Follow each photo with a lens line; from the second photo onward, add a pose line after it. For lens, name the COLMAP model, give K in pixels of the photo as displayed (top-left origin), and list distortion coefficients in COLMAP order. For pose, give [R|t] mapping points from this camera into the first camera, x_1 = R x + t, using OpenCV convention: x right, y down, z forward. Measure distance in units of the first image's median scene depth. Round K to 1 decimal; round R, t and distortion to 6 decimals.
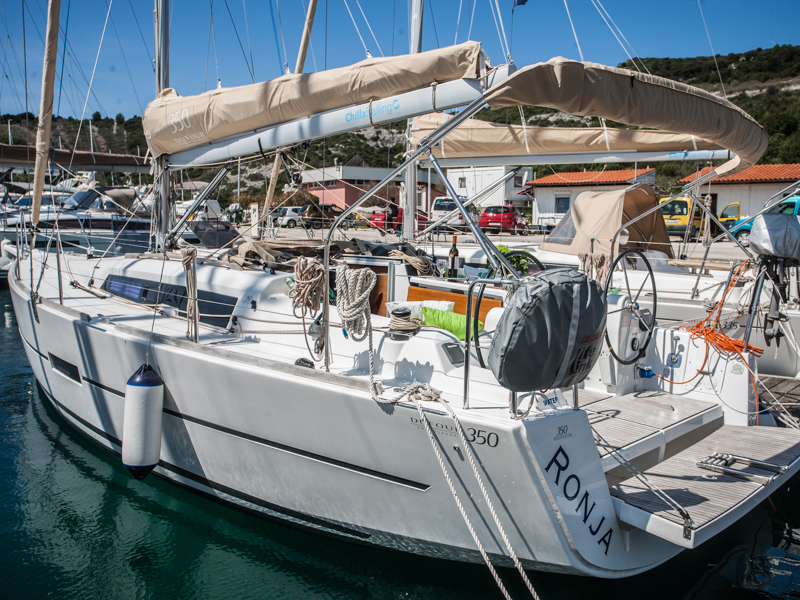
lens RADIAL K [[653.2, 0, 400.0], [0, 653.2, 300.0], [0, 0, 1]] dist [-0.004575, -0.003449]
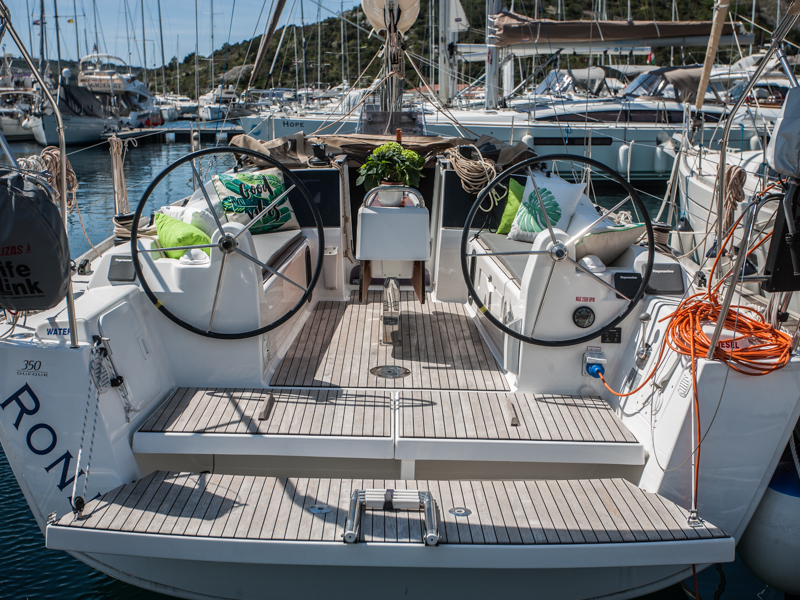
lens RADIAL K [[894.7, 0, 400.0], [0, 894.7, 300.0], [0, 0, 1]] dist [-0.000701, -0.007552]
pose [[0.712162, 0.139225, -0.688071, 0.097983], [-0.079889, 0.989843, 0.117599, -0.003376], [0.697455, -0.028780, 0.716050, 0.039588]]
